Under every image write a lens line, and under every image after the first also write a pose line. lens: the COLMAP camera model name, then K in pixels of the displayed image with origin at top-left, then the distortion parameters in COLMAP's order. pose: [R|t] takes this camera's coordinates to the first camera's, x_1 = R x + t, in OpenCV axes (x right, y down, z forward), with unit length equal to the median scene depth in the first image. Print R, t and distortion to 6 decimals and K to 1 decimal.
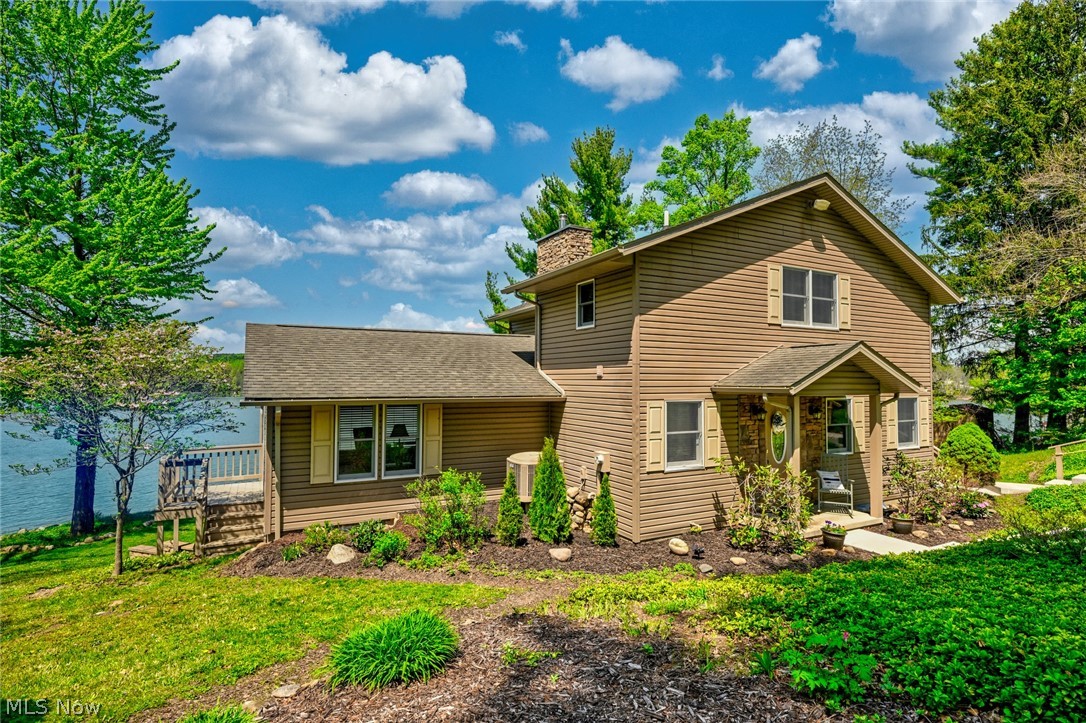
lens RADIAL K [[544.5, 0, 537.3], [0, 544.5, 361.6], [0, 0, 1]] dist [-0.002621, -0.000960]
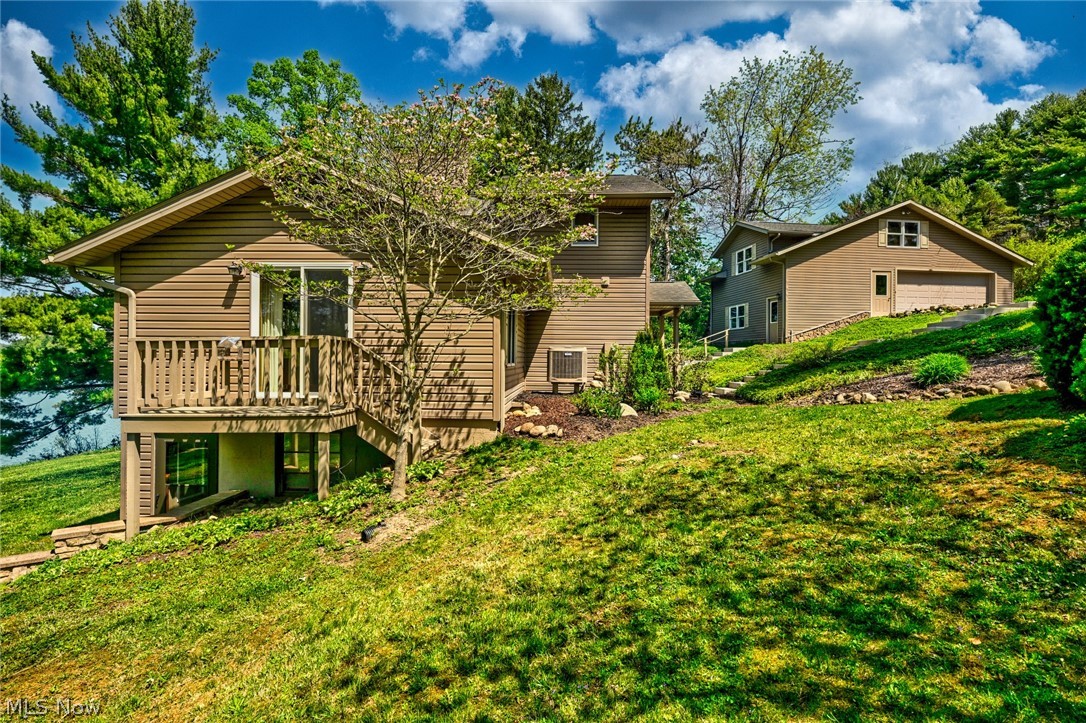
lens RADIAL K [[544.5, 0, 544.5], [0, 544.5, 367.6], [0, 0, 1]] dist [-0.002621, -0.000960]
pose [[0.504027, -0.008837, 0.863642, -0.977762], [-0.037305, 0.998792, 0.031992, 0.169838], [-0.862882, -0.048343, 0.503089, 0.422764]]
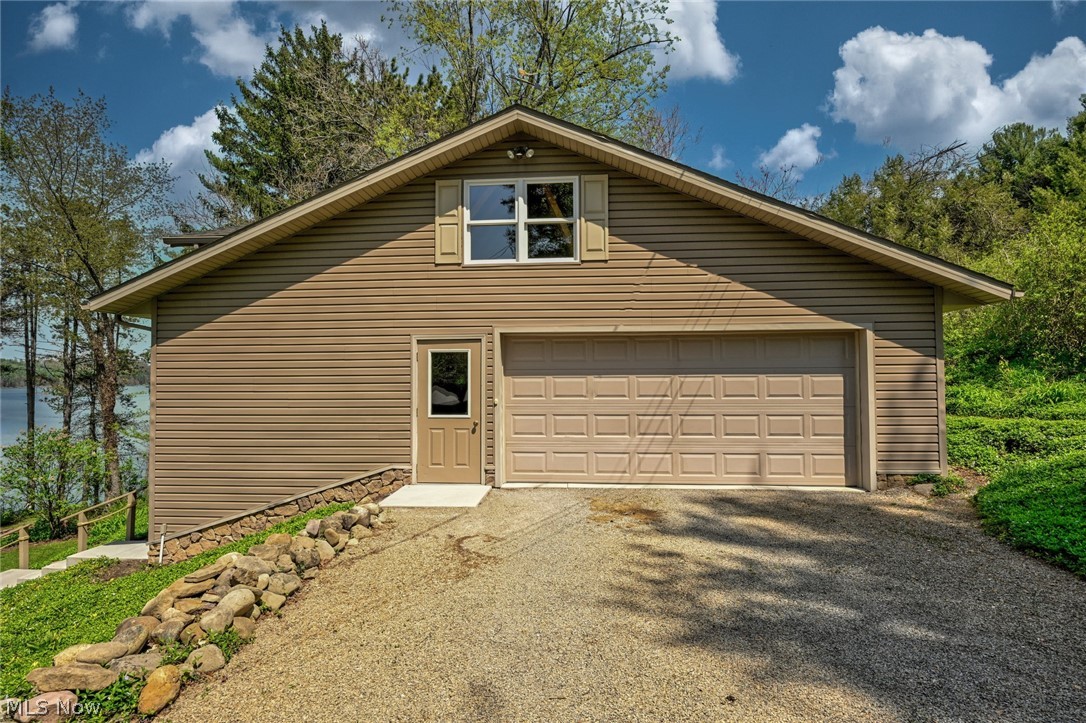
lens RADIAL K [[544.5, 0, 542.9], [0, 544.5, 360.7], [0, 0, 1]] dist [-0.002621, -0.000960]
pose [[0.679065, 0.013369, 0.733956, 1.100813], [-0.021523, 0.999767, 0.001703, -0.164275], [-0.733763, -0.016954, 0.679194, -0.181659]]
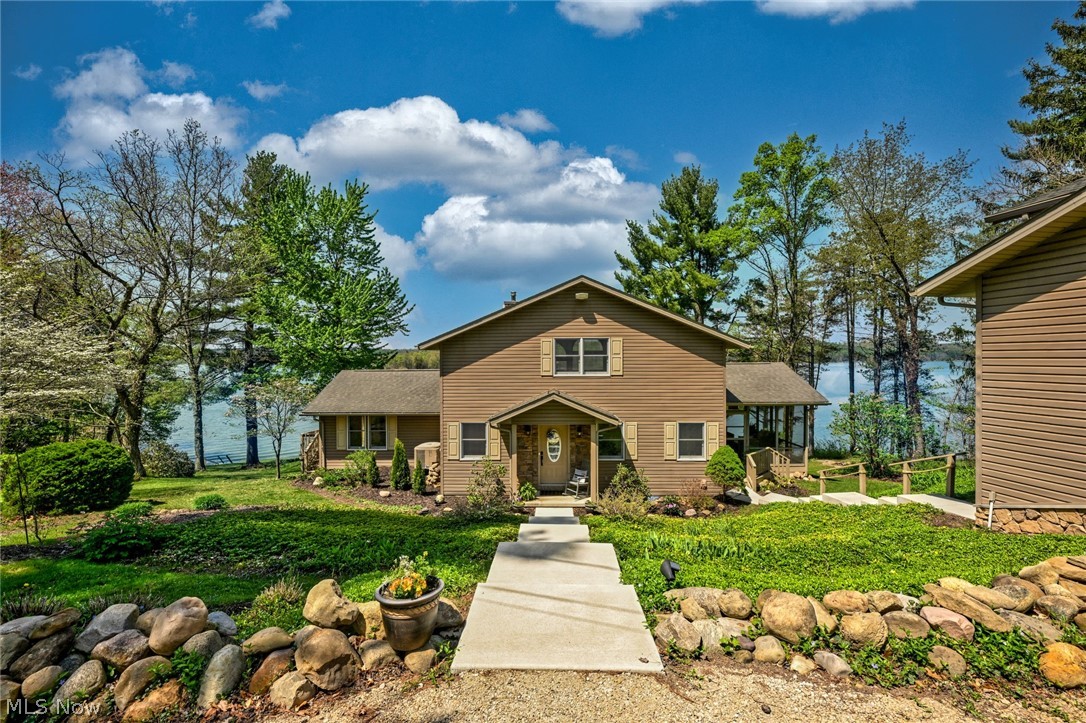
lens RADIAL K [[451.9, 0, 546.1], [0, 451.9, 361.1], [0, 0, 1]] dist [-0.002948, -0.000032]
pose [[0.876007, -0.006566, -0.482254, 1.043749], [0.028690, 0.998846, 0.038517, -0.157612], [0.481445, -0.047577, 0.875184, -0.161006]]
